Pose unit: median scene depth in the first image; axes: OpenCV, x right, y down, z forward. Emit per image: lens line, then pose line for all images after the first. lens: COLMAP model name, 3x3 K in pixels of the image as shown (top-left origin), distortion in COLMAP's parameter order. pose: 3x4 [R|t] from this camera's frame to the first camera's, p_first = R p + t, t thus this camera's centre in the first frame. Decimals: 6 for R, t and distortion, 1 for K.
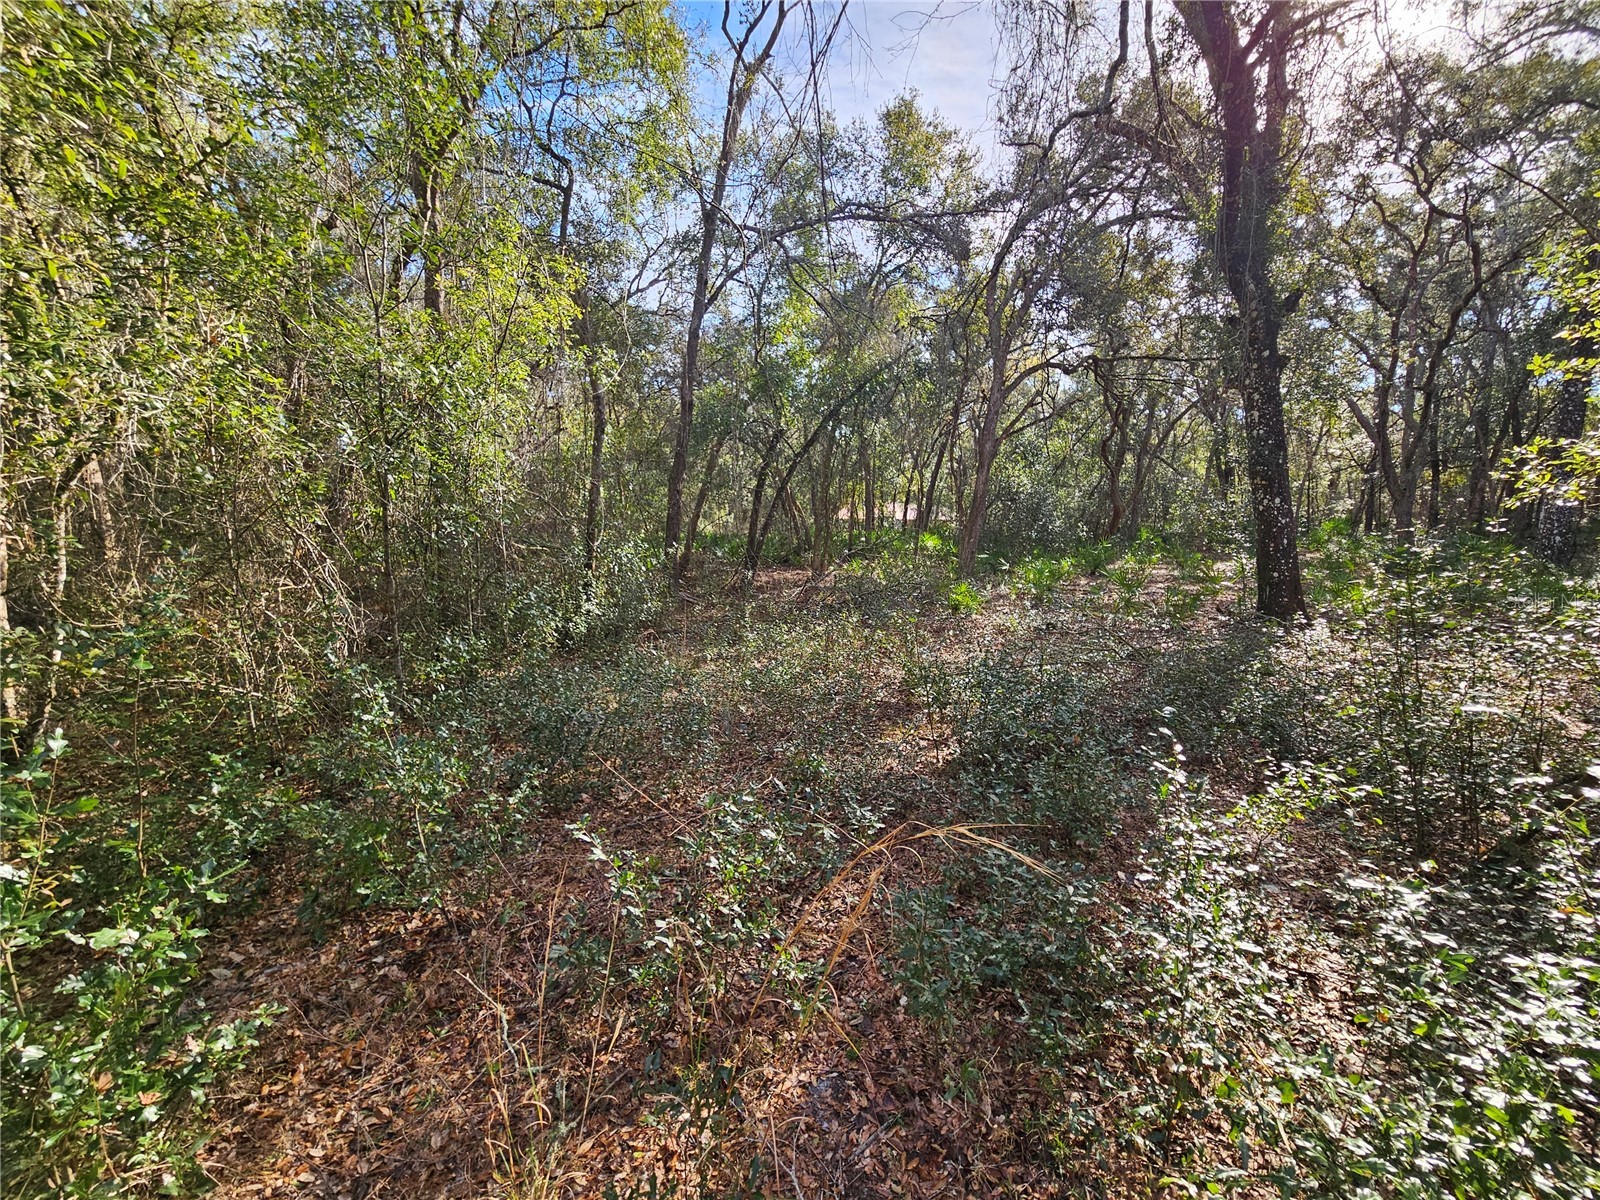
lens RADIAL K [[656.9, 0, 800.4], [0, 656.9, 590.7], [0, 0, 1]] dist [-0.002870, 0.000655]
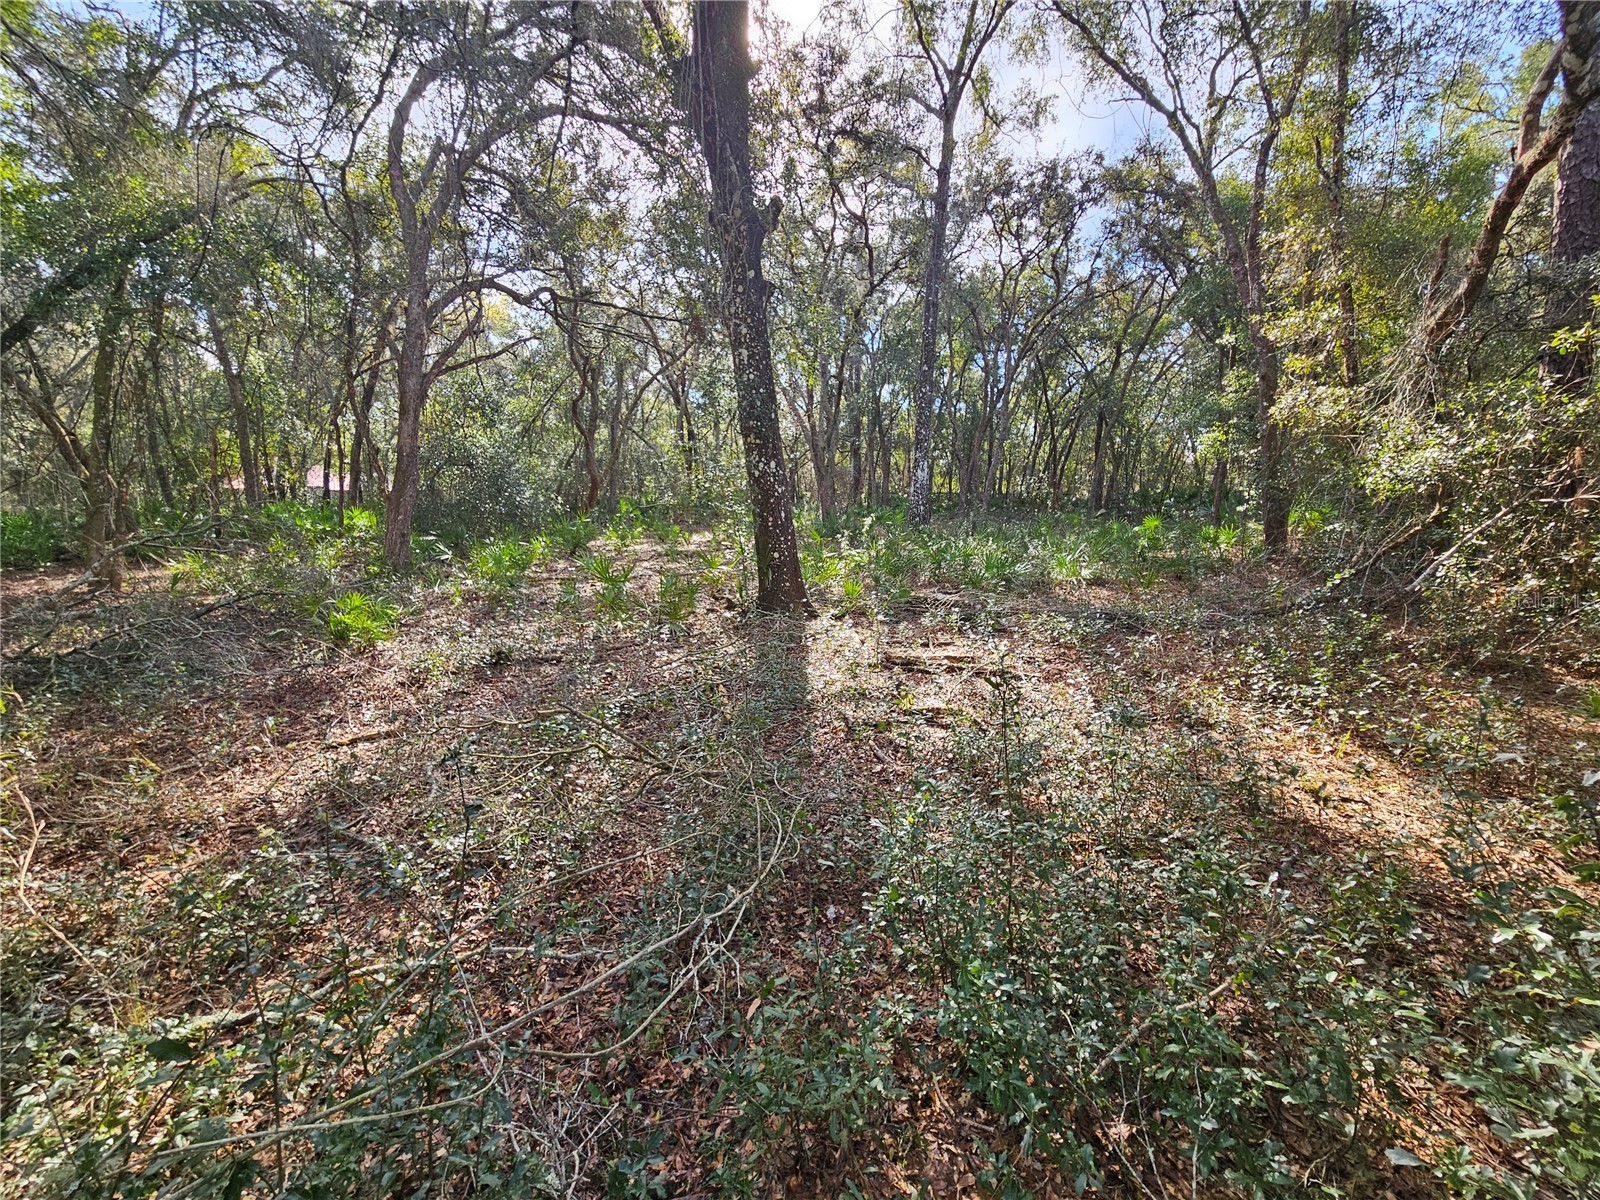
lens RADIAL K [[656.9, 0, 800.4], [0, 656.9, 590.7], [0, 0, 1]] dist [-0.002870, 0.000655]
pose [[0.736427, -0.092936, 0.670103, 0.111648], [0.066094, 0.995664, 0.065452, -0.019142], [-0.673281, -0.003911, 0.739377, 0.218899]]
